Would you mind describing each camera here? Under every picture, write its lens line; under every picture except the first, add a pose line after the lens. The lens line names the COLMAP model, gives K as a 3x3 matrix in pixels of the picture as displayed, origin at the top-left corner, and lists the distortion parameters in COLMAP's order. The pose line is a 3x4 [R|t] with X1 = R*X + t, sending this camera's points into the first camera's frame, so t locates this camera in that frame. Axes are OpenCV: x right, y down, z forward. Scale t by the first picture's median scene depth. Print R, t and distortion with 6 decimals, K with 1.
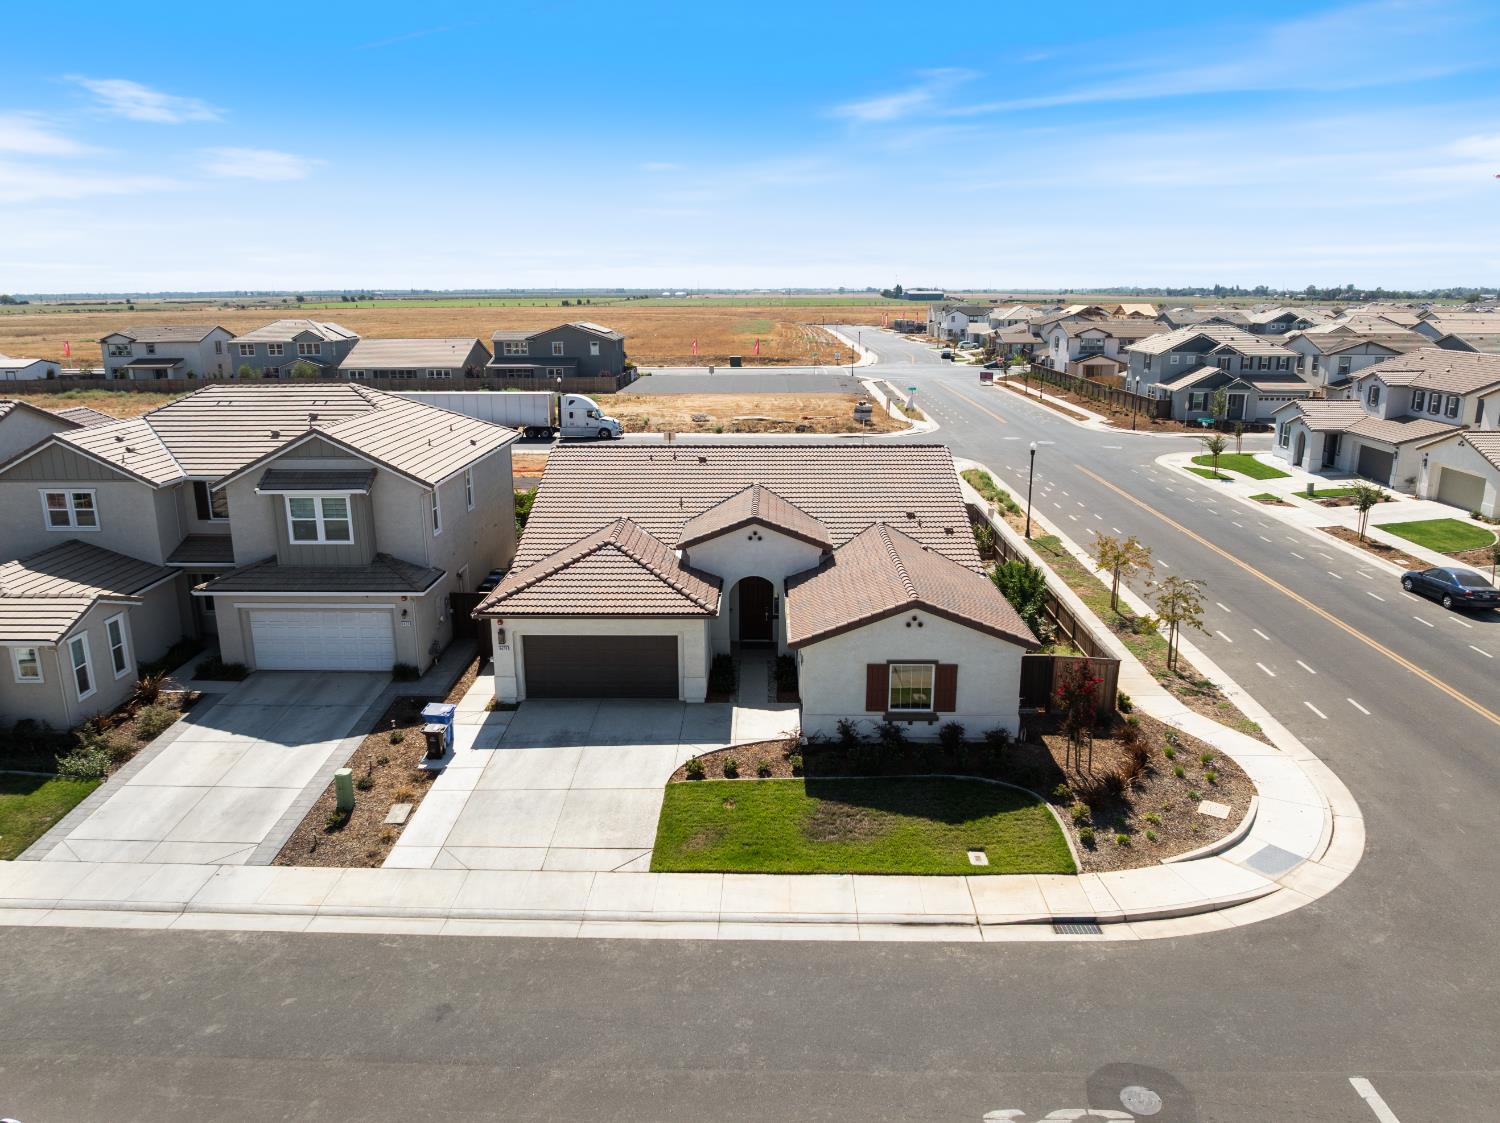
lens RADIAL K [[1051.9, 0, 750.0], [0, 1051.9, 559.6], [0, 0, 1]] dist [-0.048150, 0.023760]
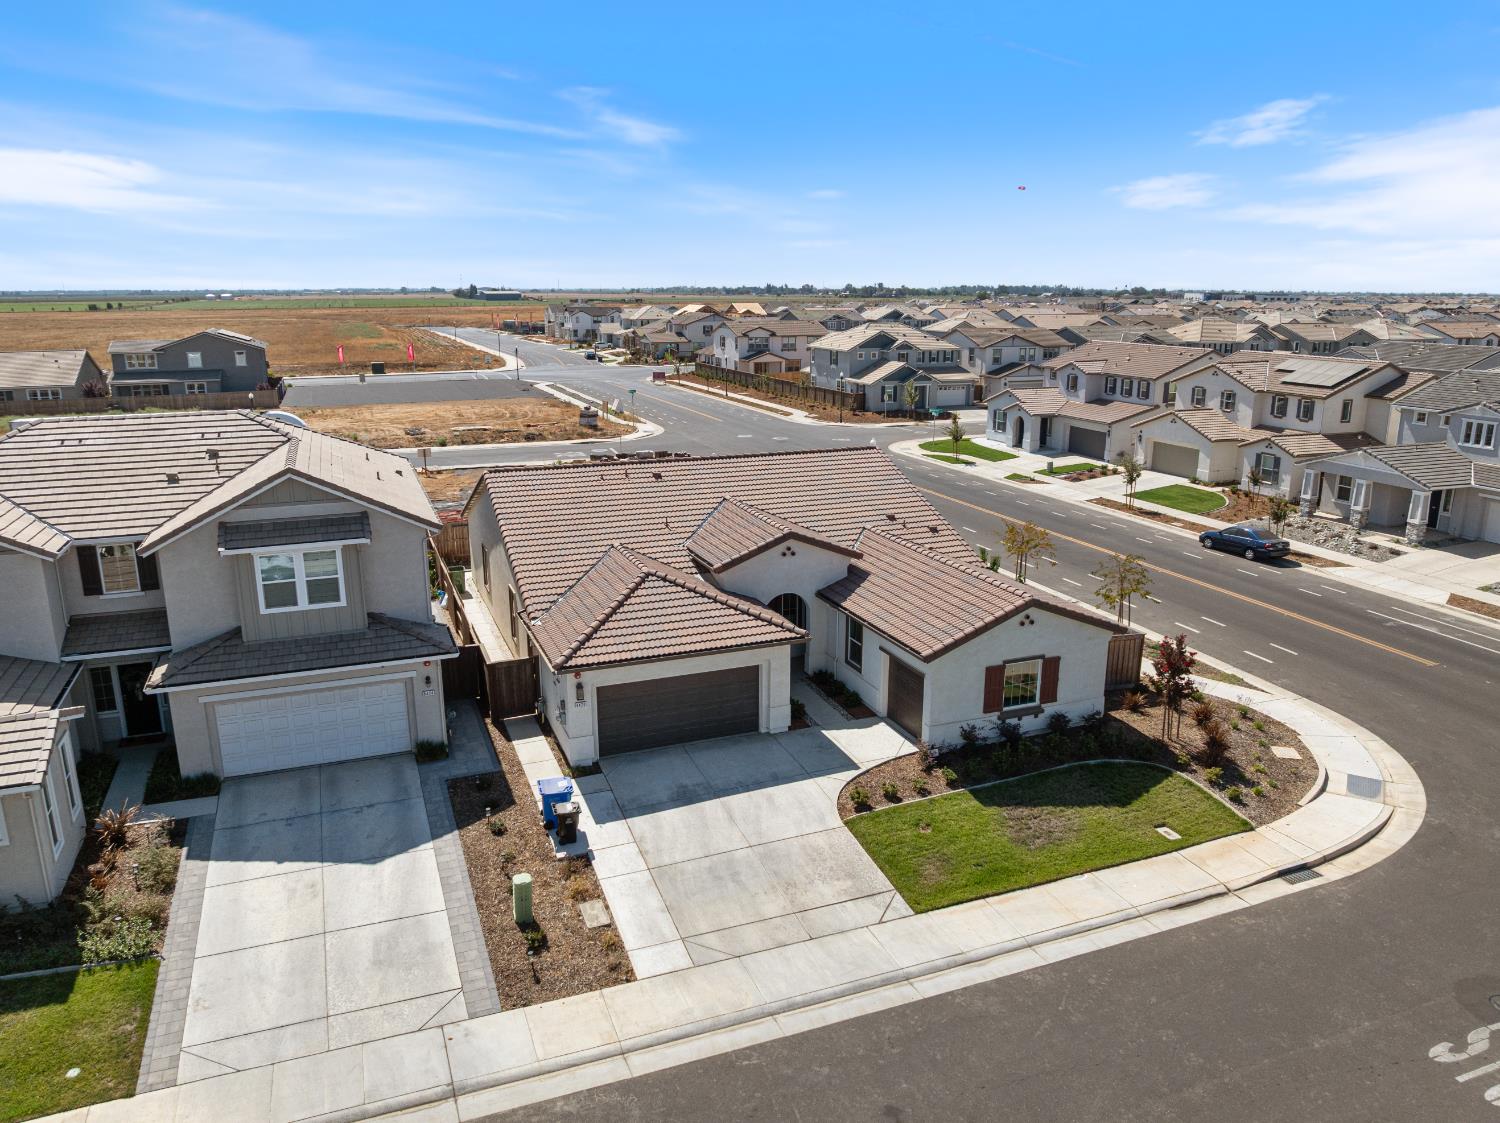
lens RADIAL K [[1051.9, 0, 749.4], [0, 1051.9, 563.7], [0, 0, 1]] dist [-0.048150, 0.023760]
pose [[0.922983, -0.094420, 0.373078, -0.401059], [0.092977, 0.995427, 0.021904, -0.037080], [-0.373440, 0.014471, 0.927541, 0.125728]]
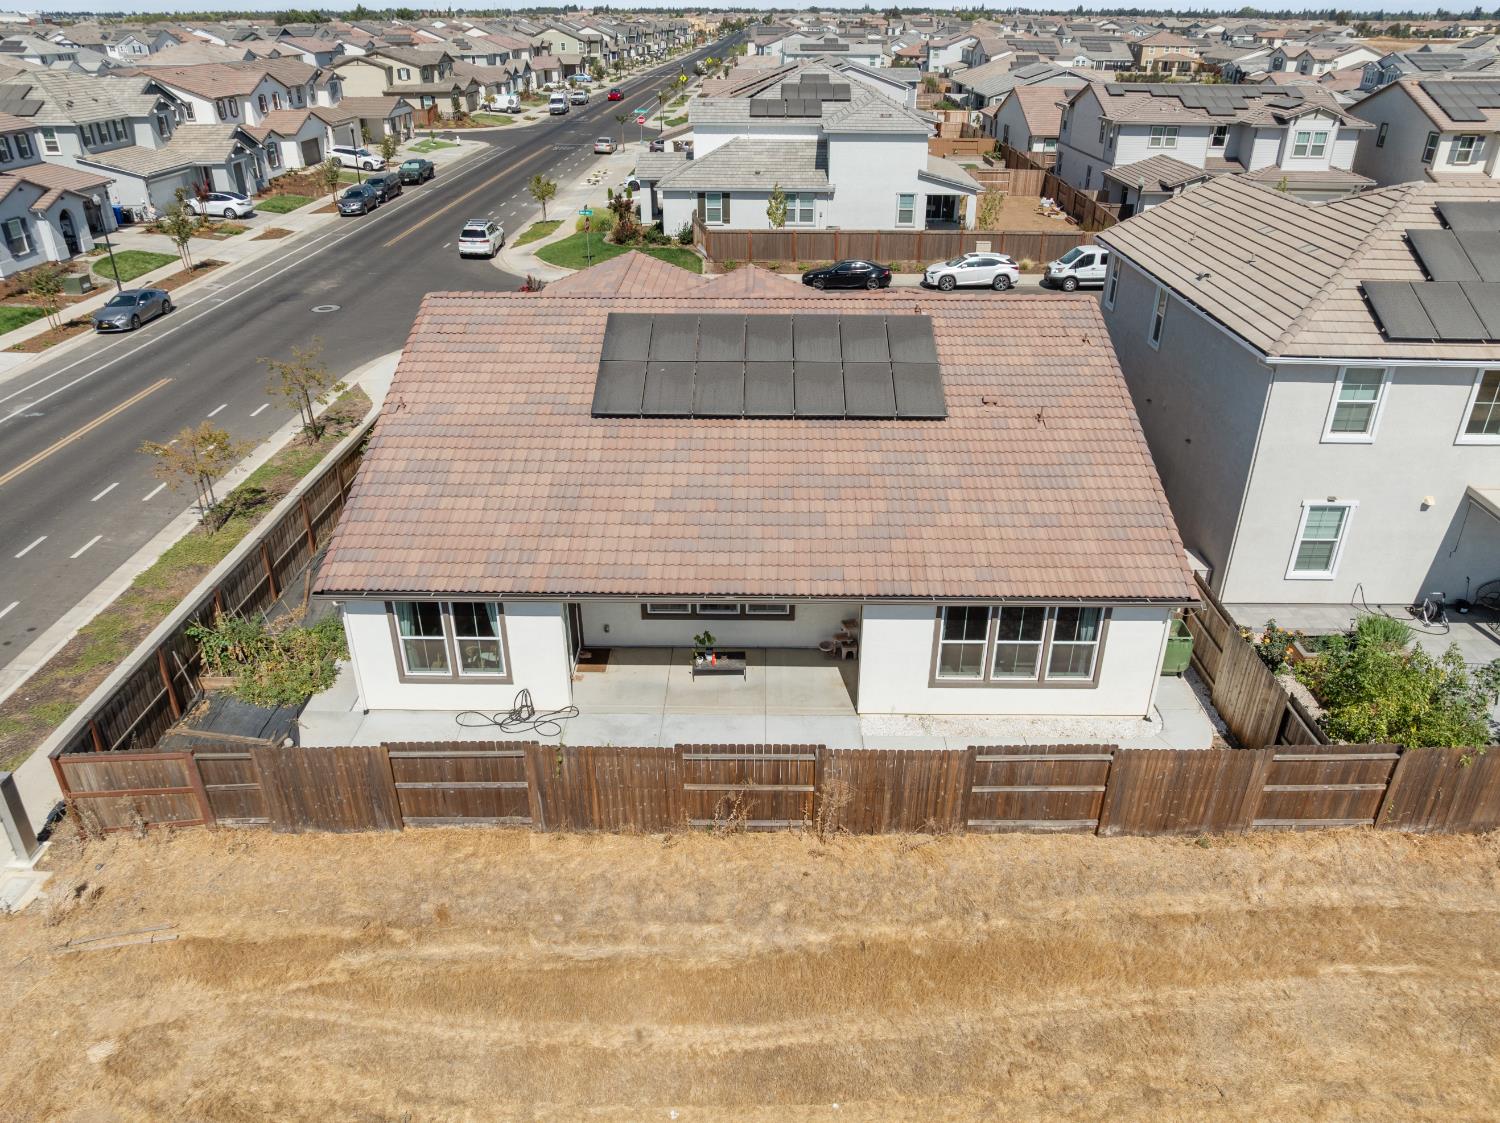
lens RADIAL K [[1051.9, 0, 749.3], [0, 1051.9, 559.0], [0, 0, 1]] dist [-0.048150, 0.023760]
pose [[-0.999957, 0.005863, -0.007131, 0.013526], [-0.000452, 0.740423, 0.672141, -0.495872], [0.009221, 0.672116, -0.740388, 1.928859]]
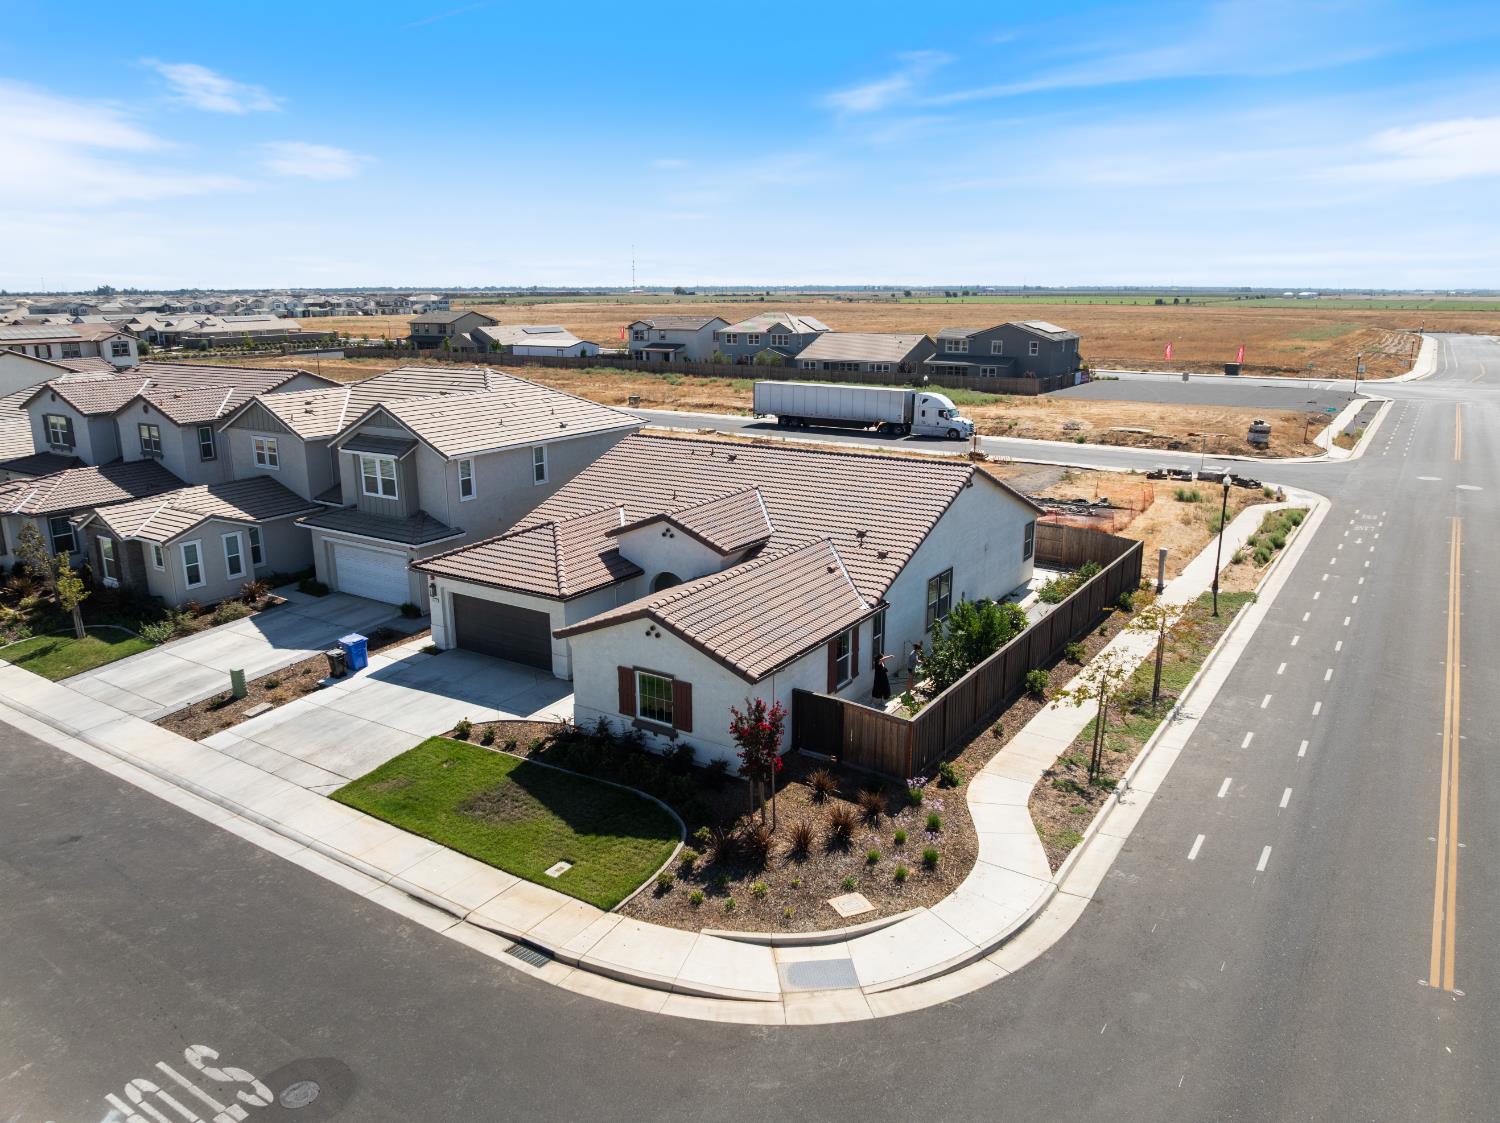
lens RADIAL K [[1051.9, 0, 751.3], [0, 1051.9, 555.0], [0, 0, 1]] dist [-0.048150, 0.023760]
pose [[0.851057, 0.130244, -0.508664, 0.614629], [-0.130867, 0.990791, 0.034738, -0.048947], [0.508504, 0.037003, 0.860264, 0.170196]]
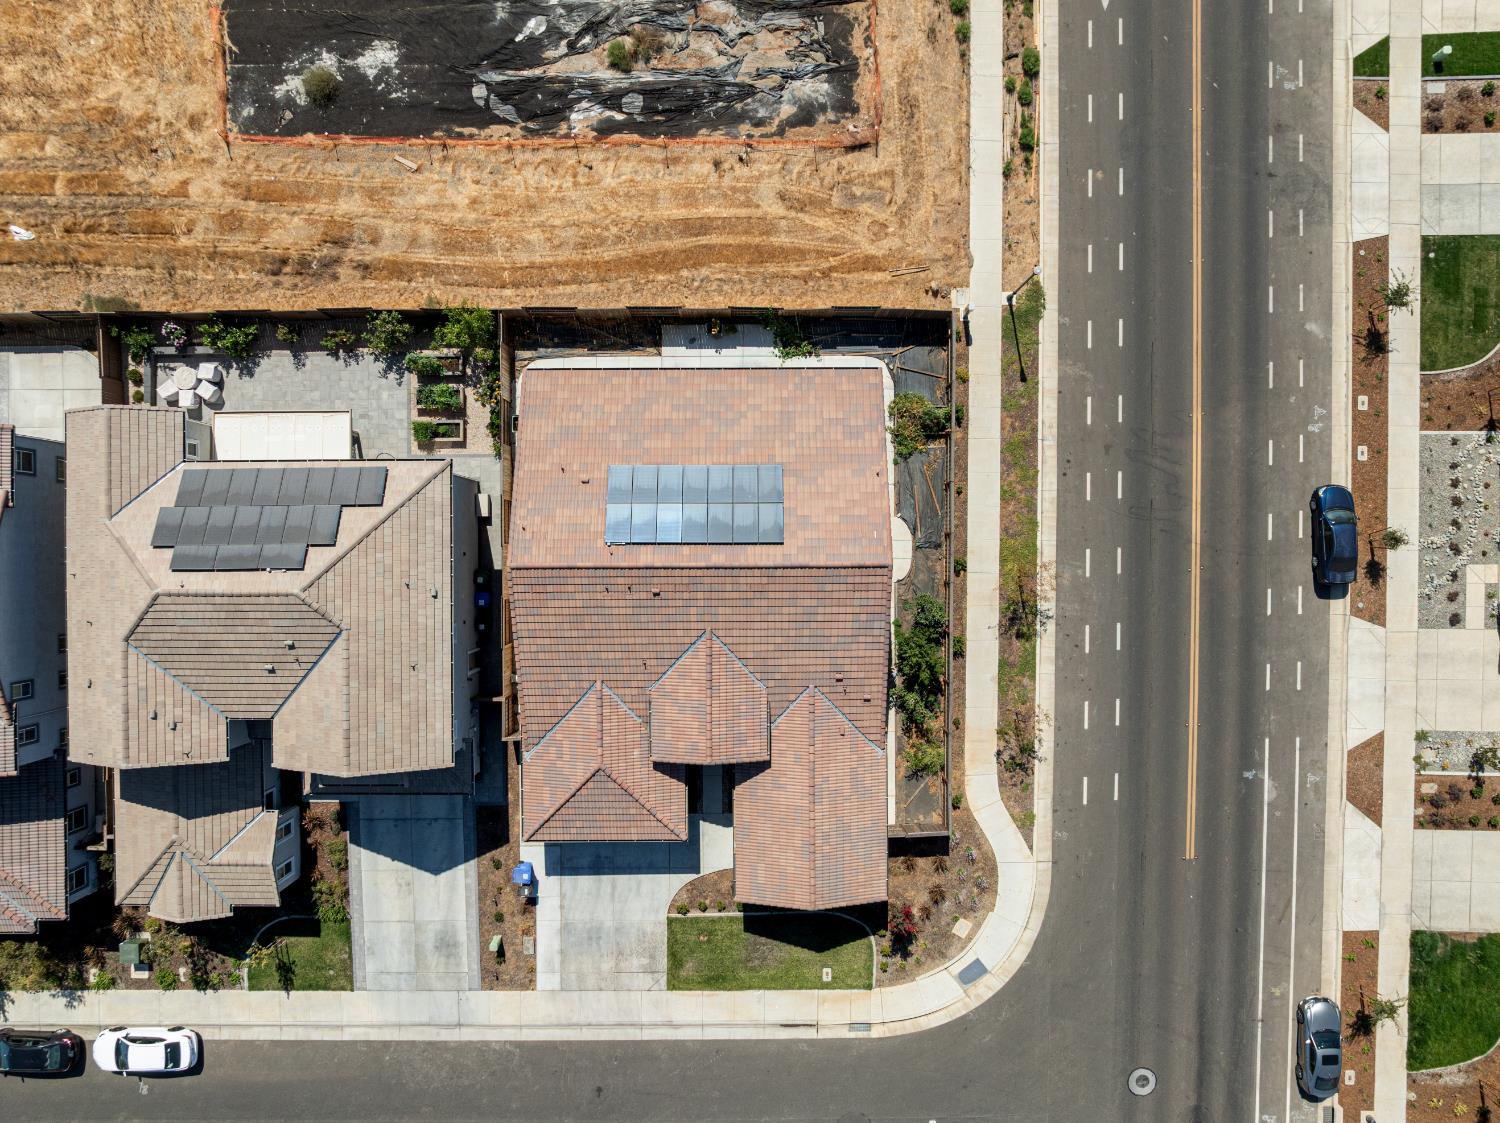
lens RADIAL K [[1051.9, 0, 740.6], [0, 1051.9, 563.4], [0, 0, 1]] dist [-0.048150, 0.023760]
pose [[0.999707, -0.023773, 0.004455, 0.044020], [0.001570, 0.247579, 0.968866, -1.383252], [-0.024136, -0.968576, 0.247544, 0.937667]]
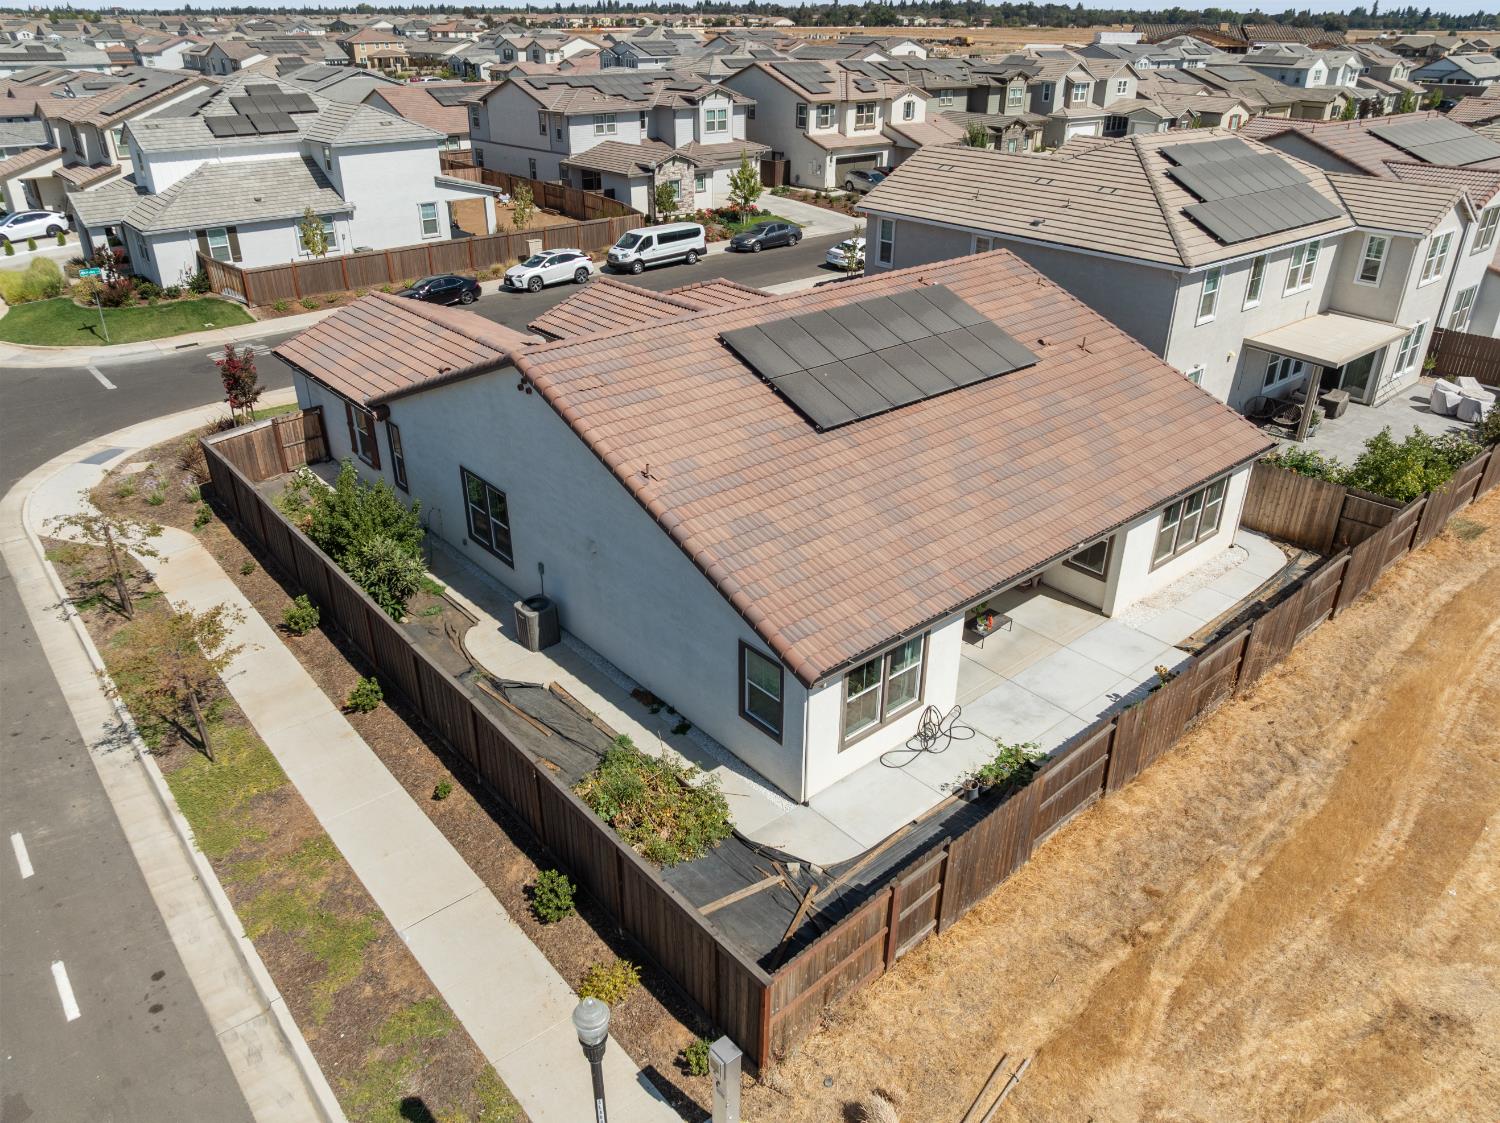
lens RADIAL K [[1051.9, 0, 744.8], [0, 1051.9, 566.0], [0, 0, 1]] dist [-0.048150, 0.023760]
pose [[-0.743656, 0.315436, -0.589470, 0.534648], [-0.168090, 0.765162, 0.621509, -0.445531], [0.647087, 0.561273, -0.515996, 1.726670]]
